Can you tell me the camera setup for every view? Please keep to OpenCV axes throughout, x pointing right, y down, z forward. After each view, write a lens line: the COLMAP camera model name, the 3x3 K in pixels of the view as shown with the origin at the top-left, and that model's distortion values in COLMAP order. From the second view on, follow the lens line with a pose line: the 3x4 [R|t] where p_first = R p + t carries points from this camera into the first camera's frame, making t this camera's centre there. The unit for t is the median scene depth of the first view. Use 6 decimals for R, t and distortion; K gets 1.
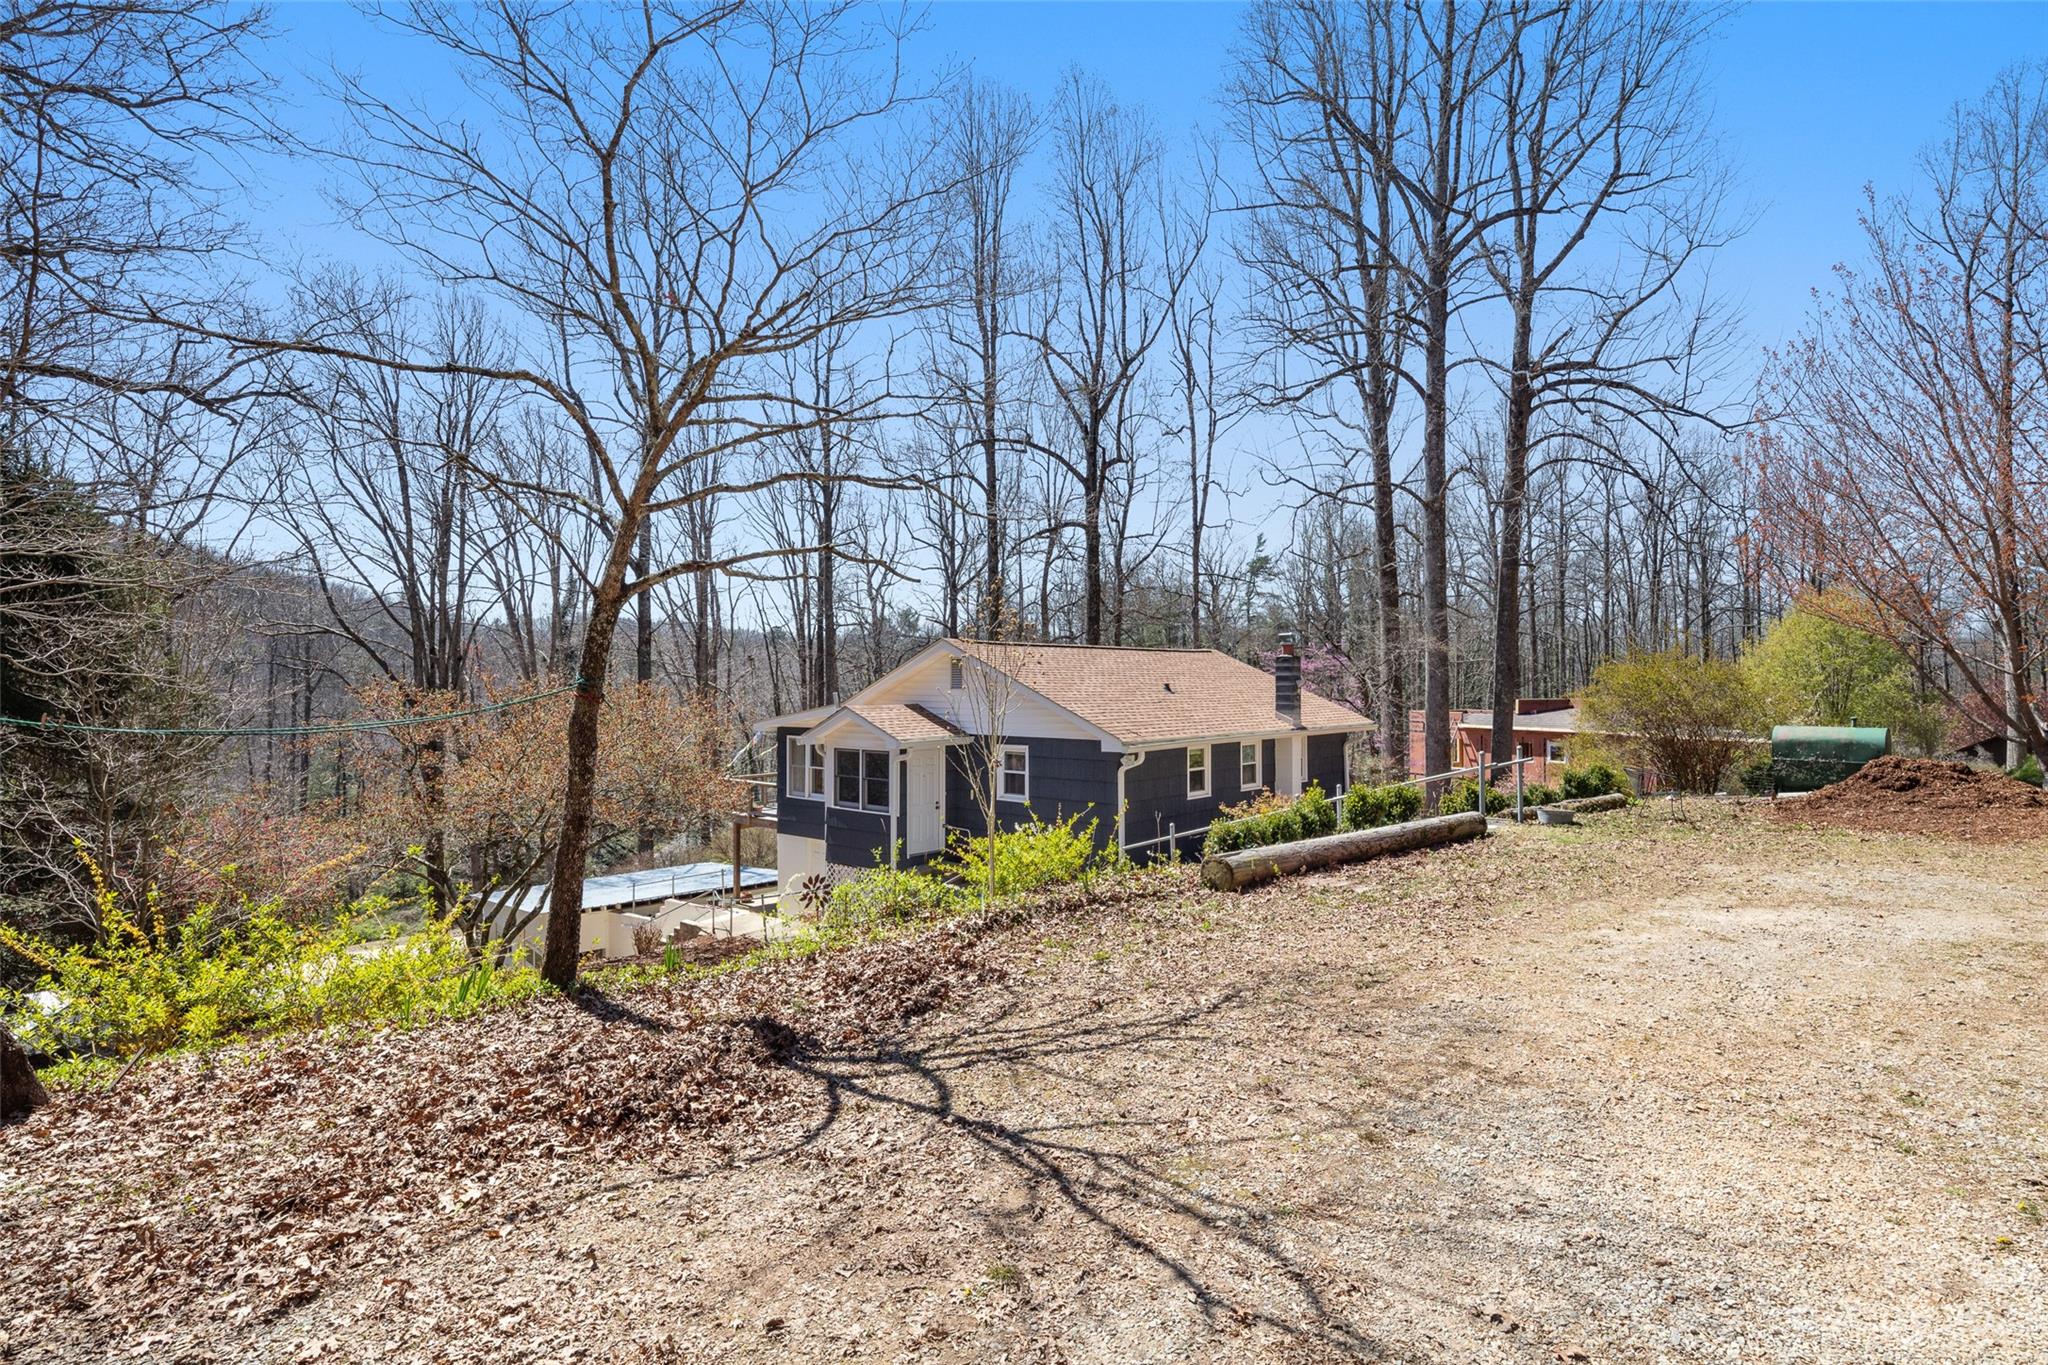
lens RADIAL K [[1006.0, 0, 1020.3], [0, 1006.0, 689.3], [0, 0, 1]] dist [0.001035, 0.000169]
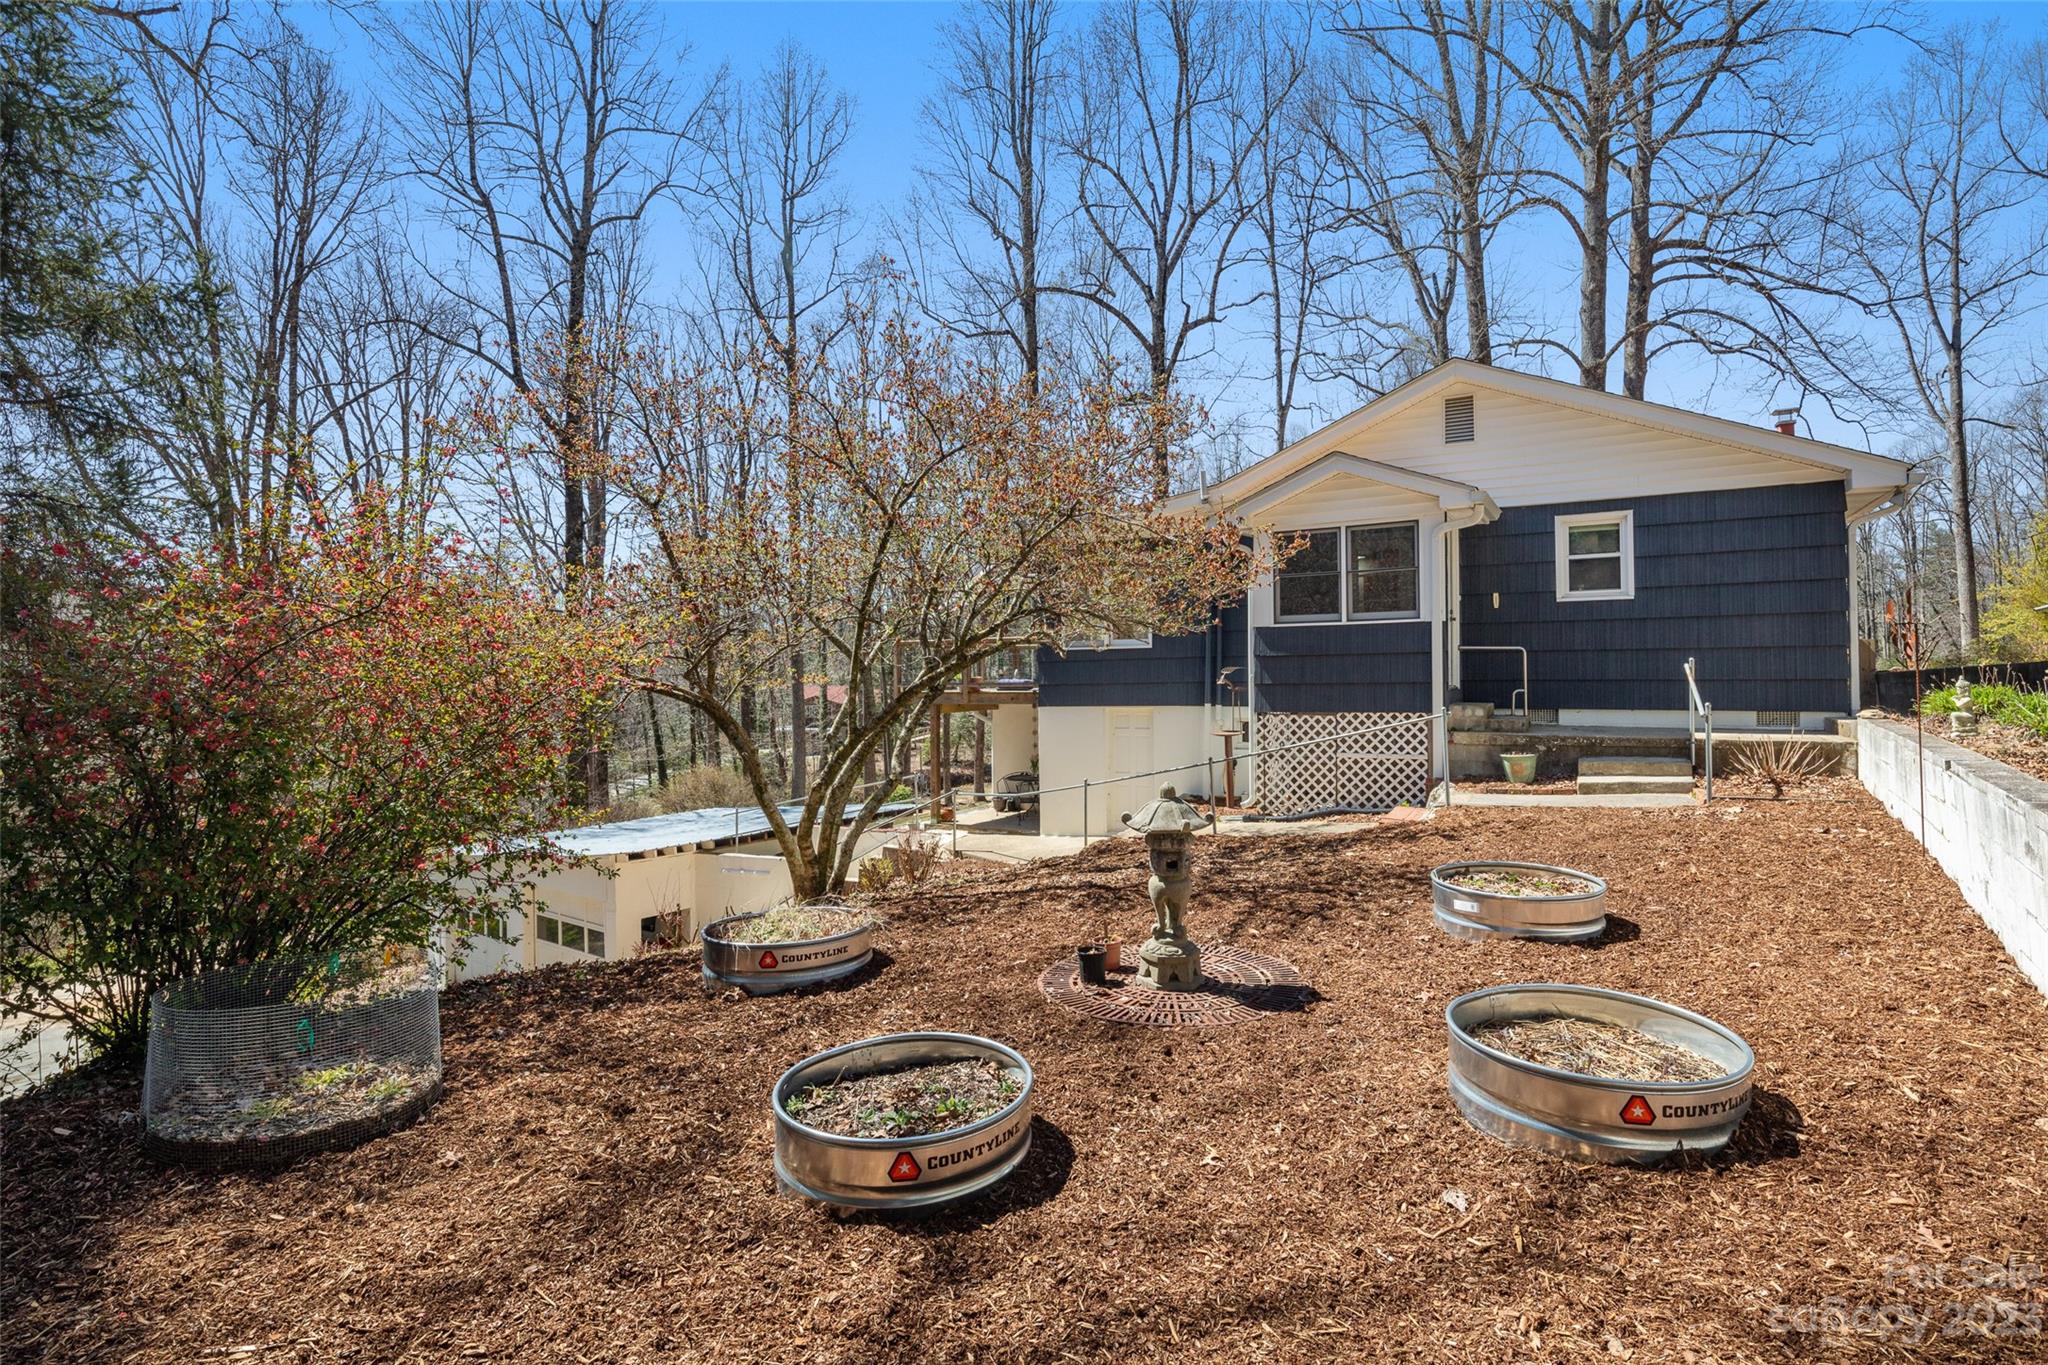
lens RADIAL K [[999.6, 0, 1024.0], [0, 999.6, 682.5], [0, 0, 1]] dist [-0.001651, -0.000373]
pose [[0.975525, -0.006457, 0.219792, -0.240365], [0.006575, 0.999978, 0.000190, 0.076544], [-0.219789, 0.001259, 0.975547, 0.213400]]
